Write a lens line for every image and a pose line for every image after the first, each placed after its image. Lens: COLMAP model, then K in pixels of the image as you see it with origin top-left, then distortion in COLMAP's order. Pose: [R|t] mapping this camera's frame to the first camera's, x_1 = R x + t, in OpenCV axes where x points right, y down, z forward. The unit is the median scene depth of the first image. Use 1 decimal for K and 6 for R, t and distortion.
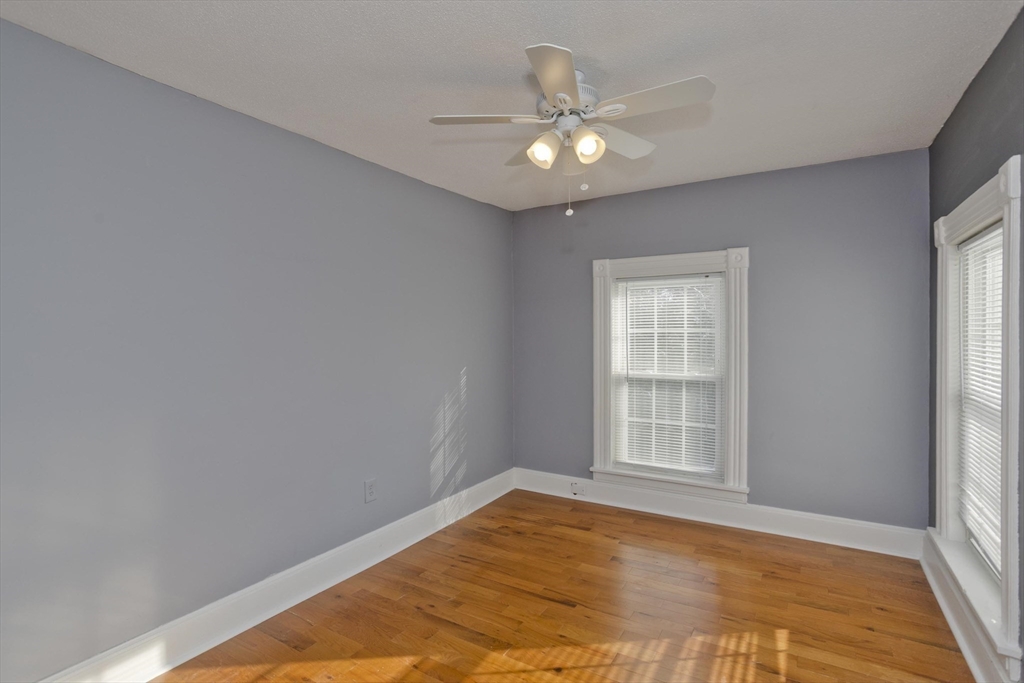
lens RADIAL K [[503.6, 0, 507.9], [0, 503.6, 332.7], [0, 0, 1]] dist [-0.036440, 0.019216]
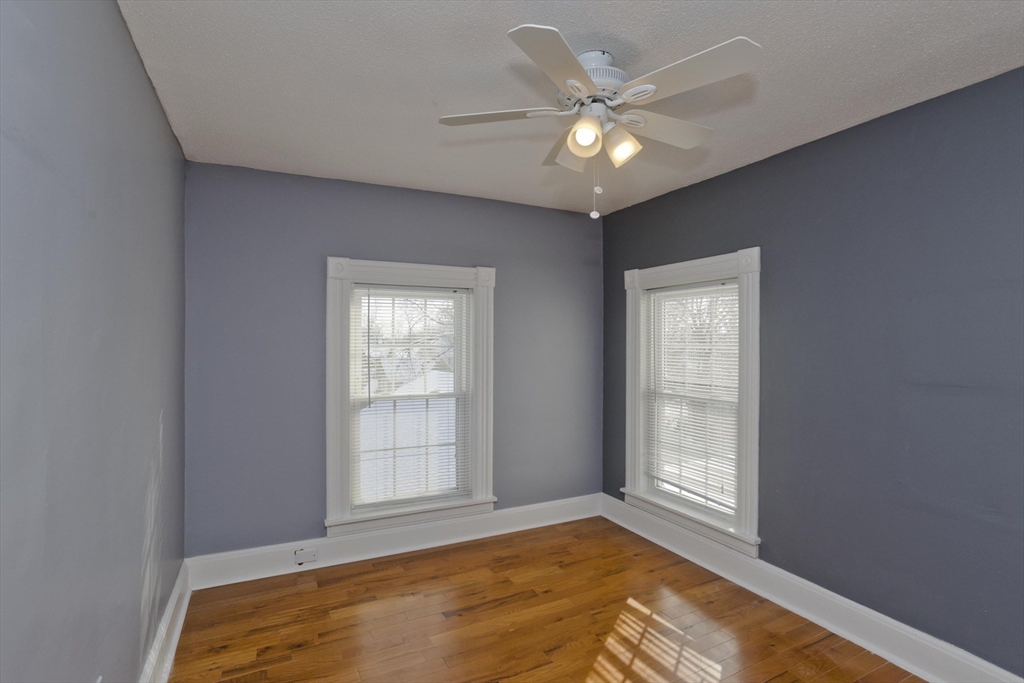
lens RADIAL K [[503.6, 0, 522.4], [0, 503.6, 346.2], [0, 0, 1]] dist [-0.036440, 0.019216]
pose [[0.514410, 0.006285, 0.857521, -0.395415], [-0.000657, 0.999976, -0.006935, 0.001658], [-0.857544, 0.003004, 0.514402, 0.396358]]
